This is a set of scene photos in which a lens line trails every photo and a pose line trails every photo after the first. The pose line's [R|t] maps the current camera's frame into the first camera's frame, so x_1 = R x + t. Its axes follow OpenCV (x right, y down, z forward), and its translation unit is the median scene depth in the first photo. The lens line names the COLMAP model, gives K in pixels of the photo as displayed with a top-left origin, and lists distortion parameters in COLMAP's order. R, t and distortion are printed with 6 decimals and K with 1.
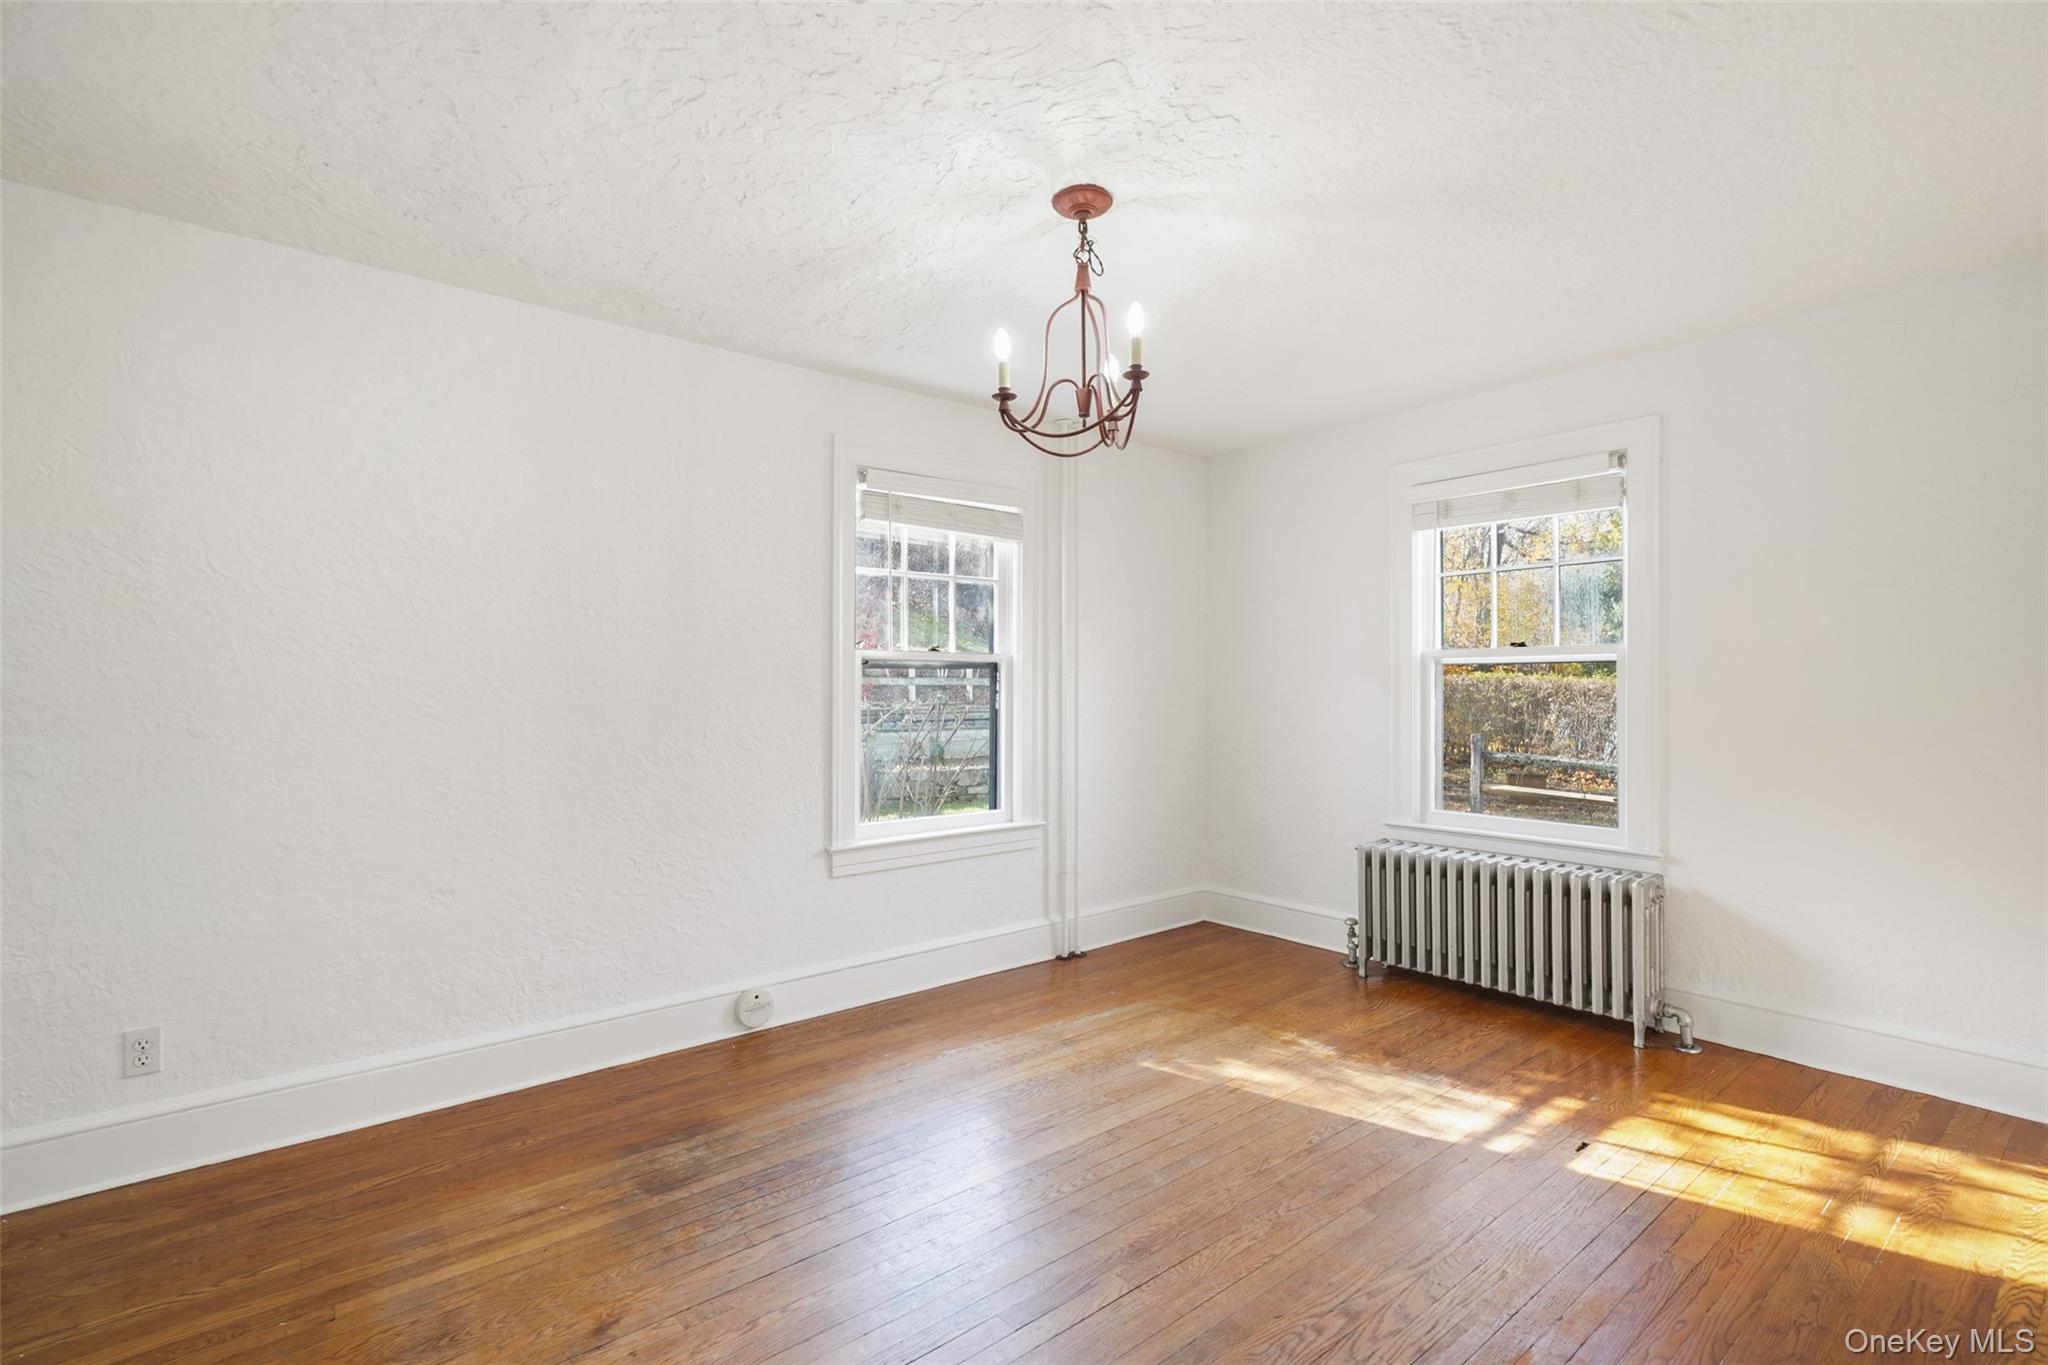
lens RADIAL K [[931.6, 0, 1019.5], [0, 931.6, 691.2], [0, 0, 1]] dist [-0.001067, 0.000452]
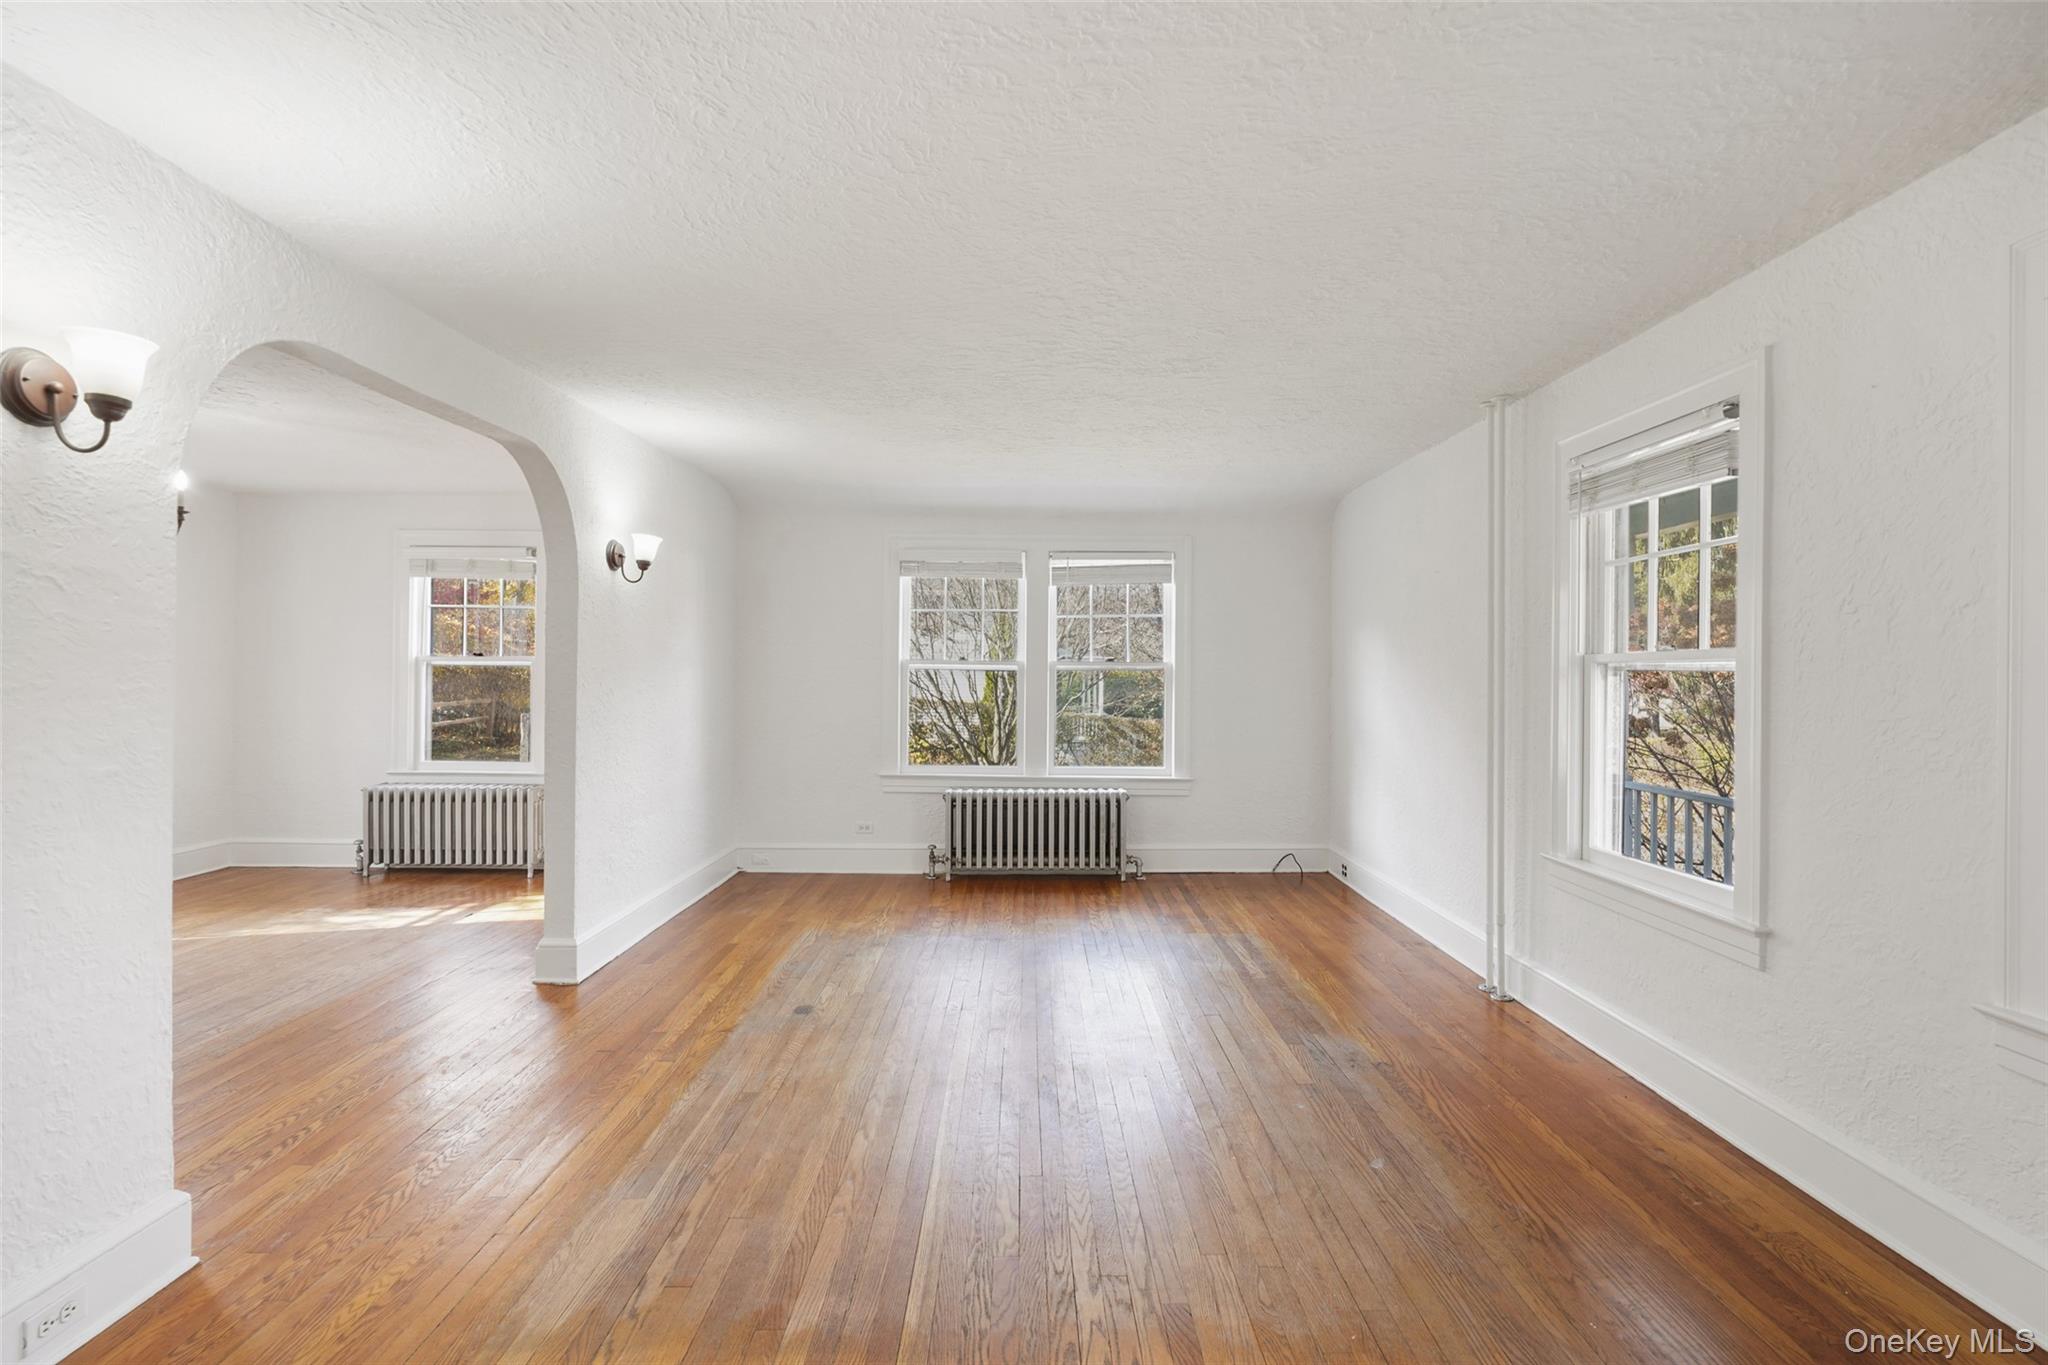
lens RADIAL K [[951.7, 0, 1027.3], [0, 951.7, 673.3], [0, 0, 1]] dist [-0.003329, -0.000288]
pose [[0.631391, 0.009059, 0.775412, -0.162146], [-0.009762, 0.999945, -0.003734, -0.023264], [-0.775403, -0.005212, 0.631445, -0.887811]]
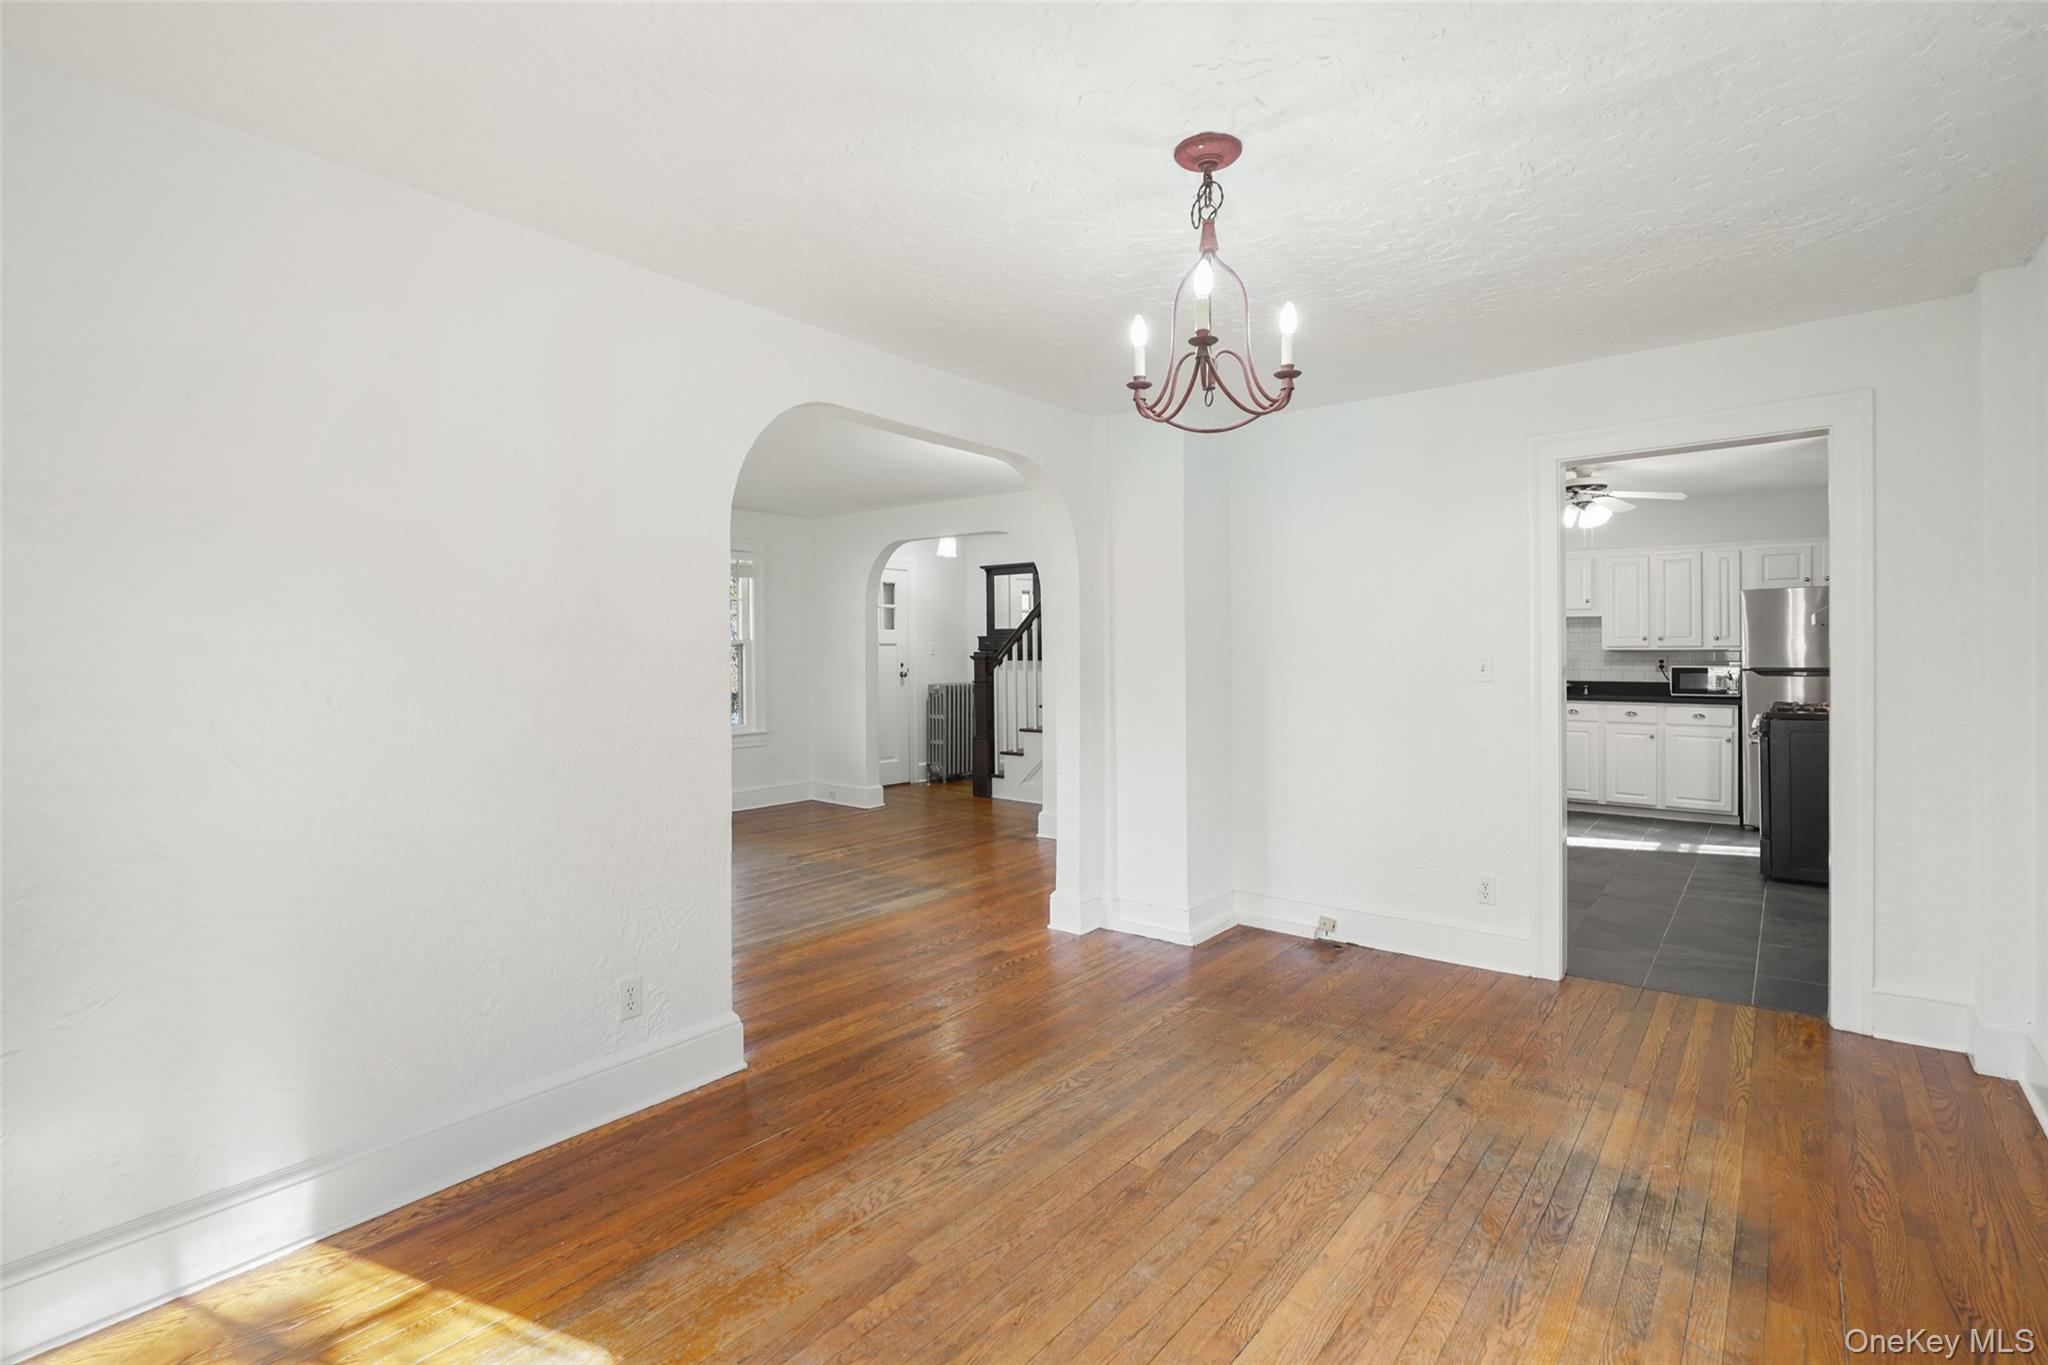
lens RADIAL K [[961.6, 0, 1013.1], [0, 961.6, 647.7], [0, 0, 1]] dist [-0.001741, 0.000173]
pose [[-0.979770, 0.010021, -0.199878, 0.302270], [0.009505, 0.999949, 0.003542, -0.032610], [0.199903, 0.001570, -0.979814, 1.276097]]
